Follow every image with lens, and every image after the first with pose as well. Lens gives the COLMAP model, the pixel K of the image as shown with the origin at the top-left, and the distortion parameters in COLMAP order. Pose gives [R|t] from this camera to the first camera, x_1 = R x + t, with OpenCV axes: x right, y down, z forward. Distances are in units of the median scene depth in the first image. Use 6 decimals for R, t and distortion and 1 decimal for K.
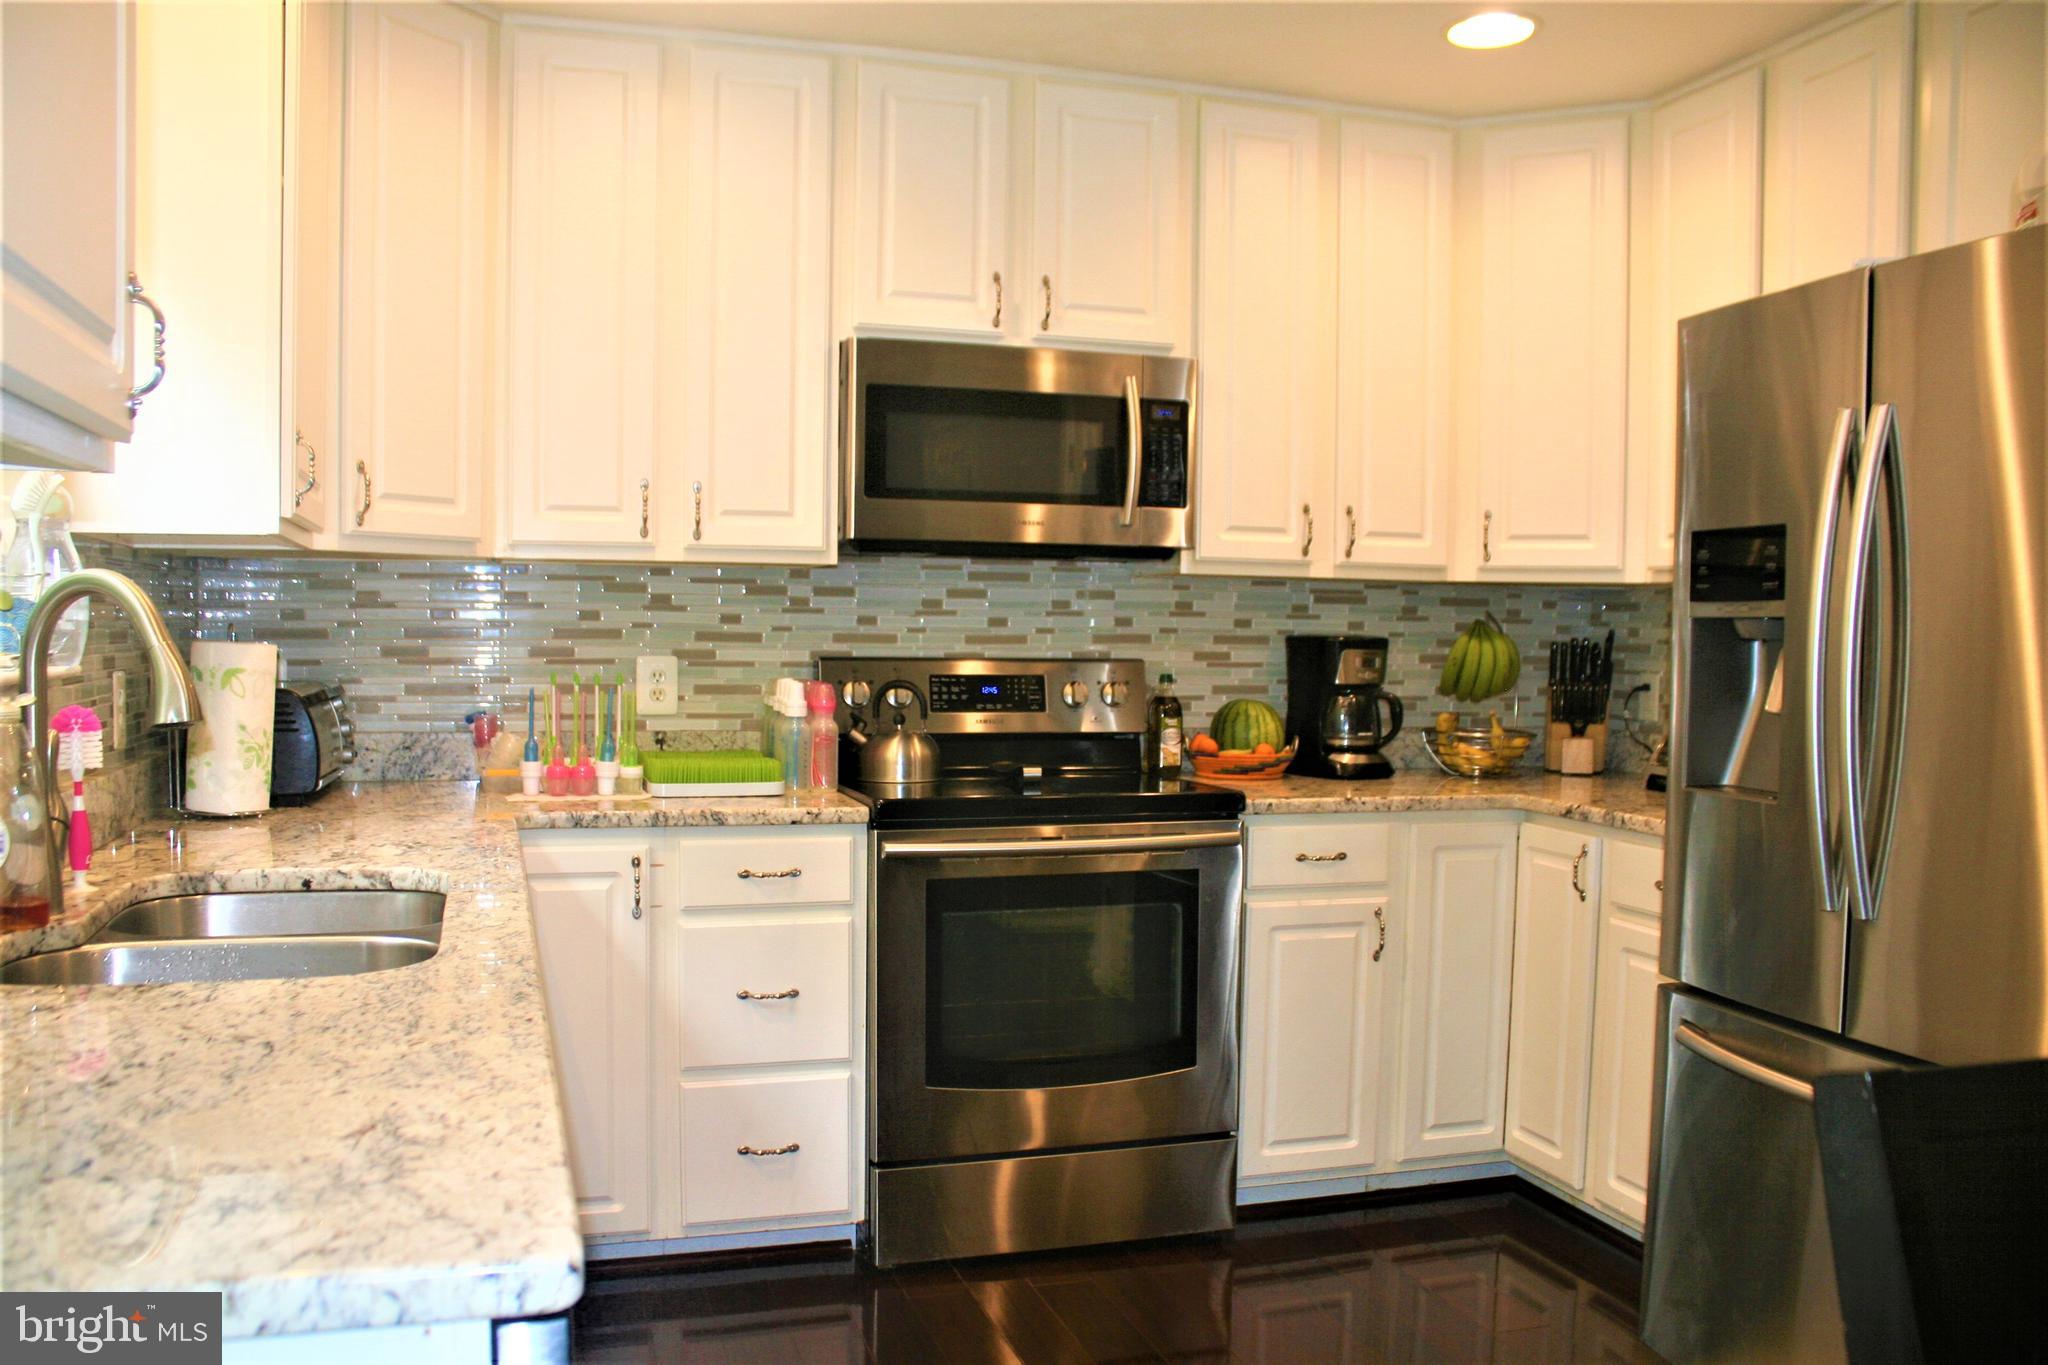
lens RADIAL K [[1701.2, 0, 1026.1], [0, 1701.2, 719.8], [0, 0, 1]] dist [-0.146915, -0.004587]
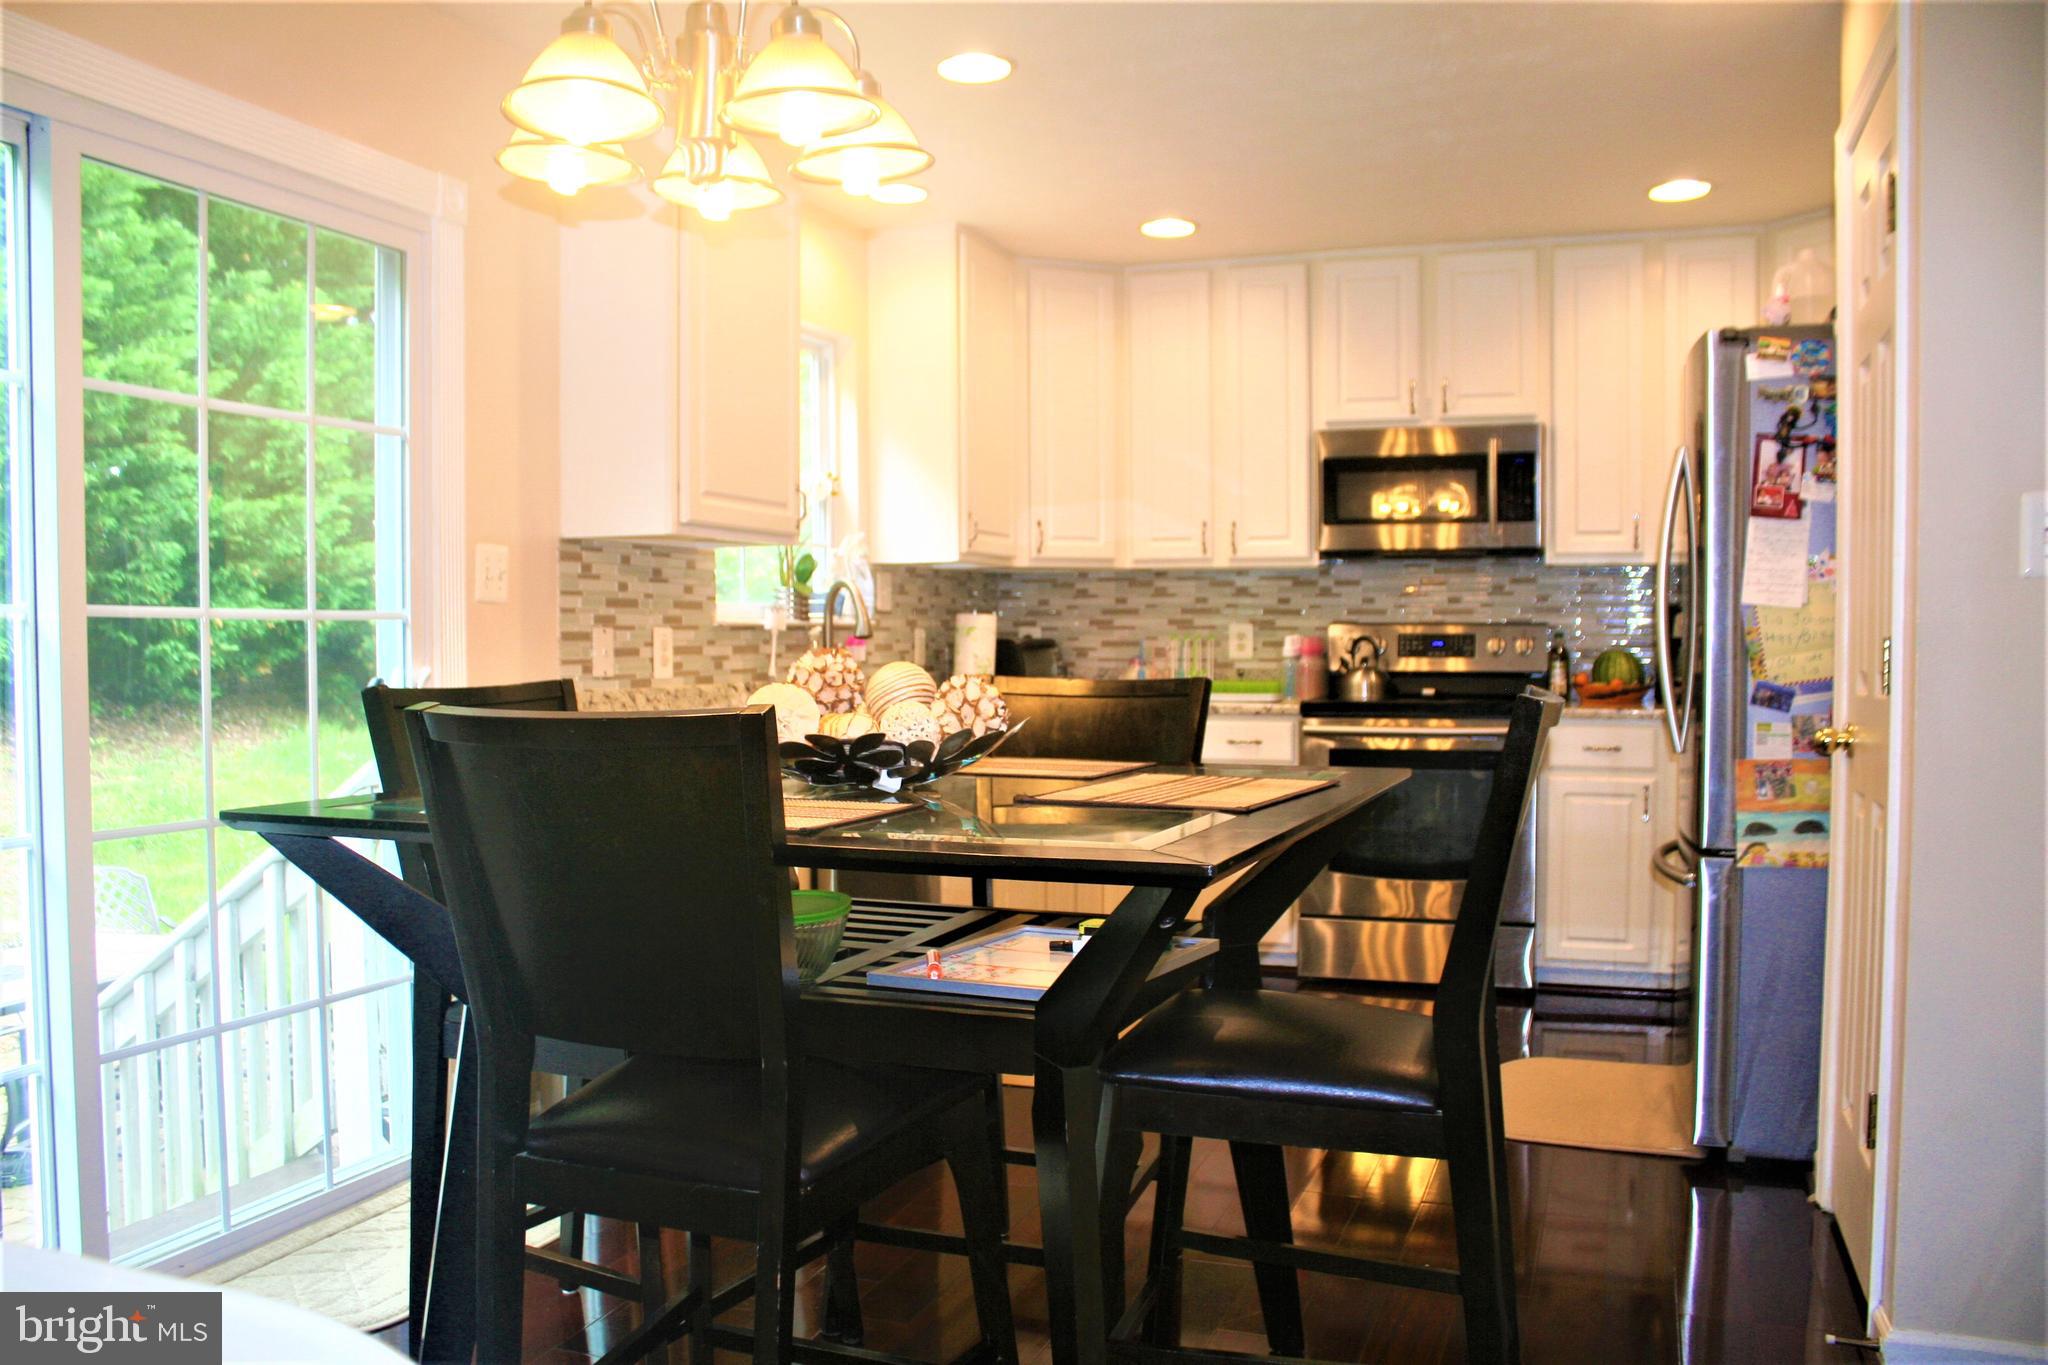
lens RADIAL K [[1790.6, 0, 1013.3], [0, 1790.6, 720.5], [0, 0, 1]] dist [-0.163726, 0.131742]
pose [[0.794932, 0.014225, -0.606532, 0.703142], [-0.020764, 0.999777, -0.003766, 0.071922], [0.606344, 0.015588, 0.795050, -0.561466]]
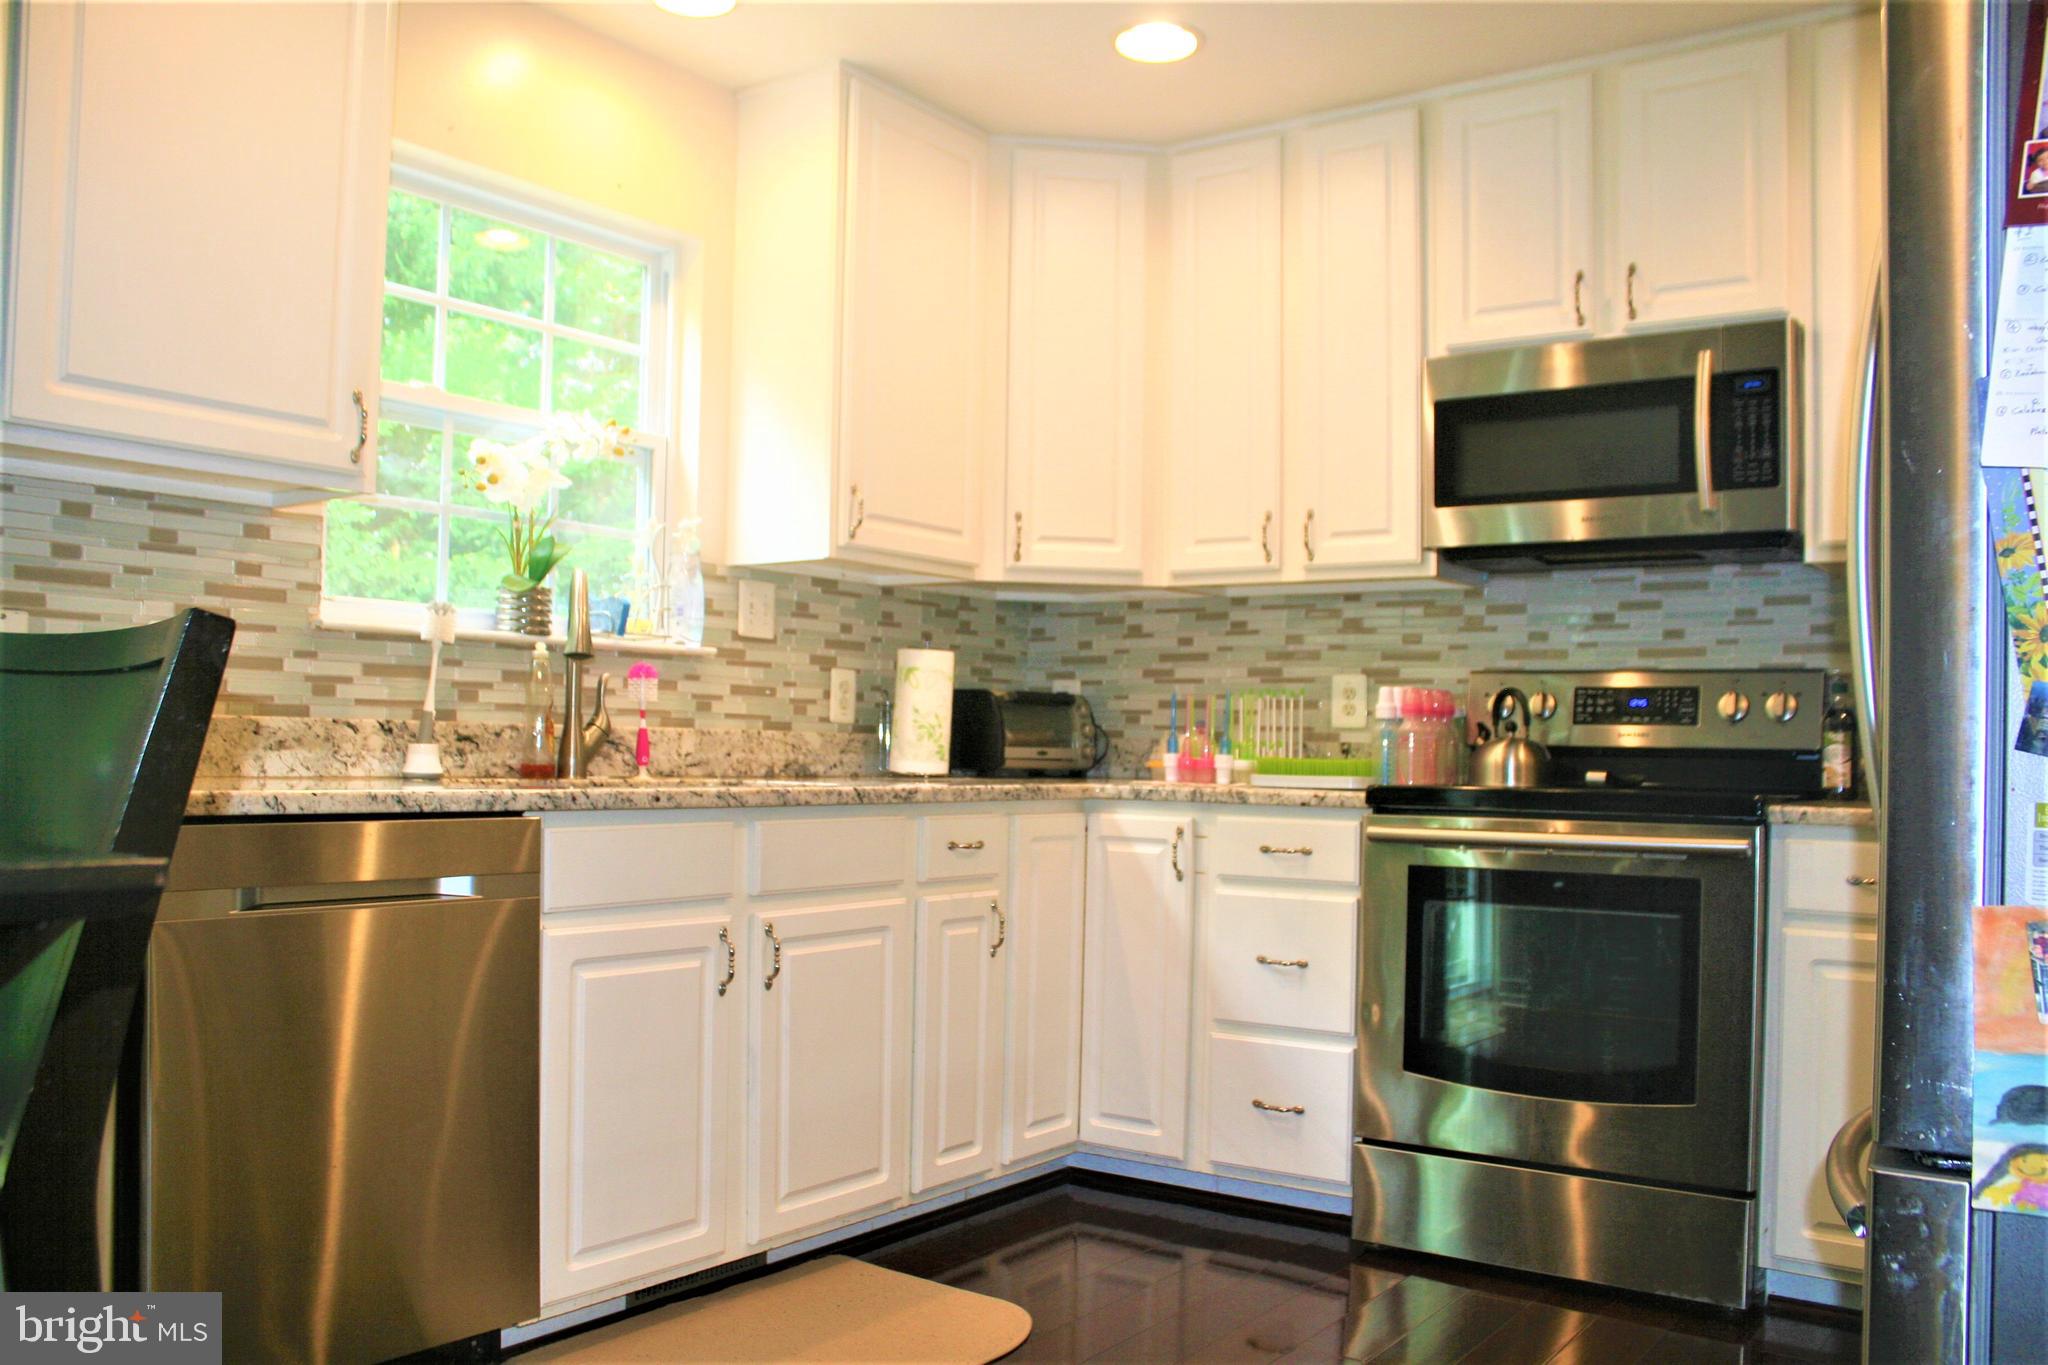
lens RADIAL K [[1757.1, 0, 982.2], [0, 1757.1, 717.2], [0, 0, 1]] dist [-0.165393, 0.117004]
pose [[0.588993, -0.015092, -0.807997, 0.579872], [-0.057878, 0.996470, -0.060803, 0.075635], [0.806063, 0.082577, 0.586040, 0.151469]]
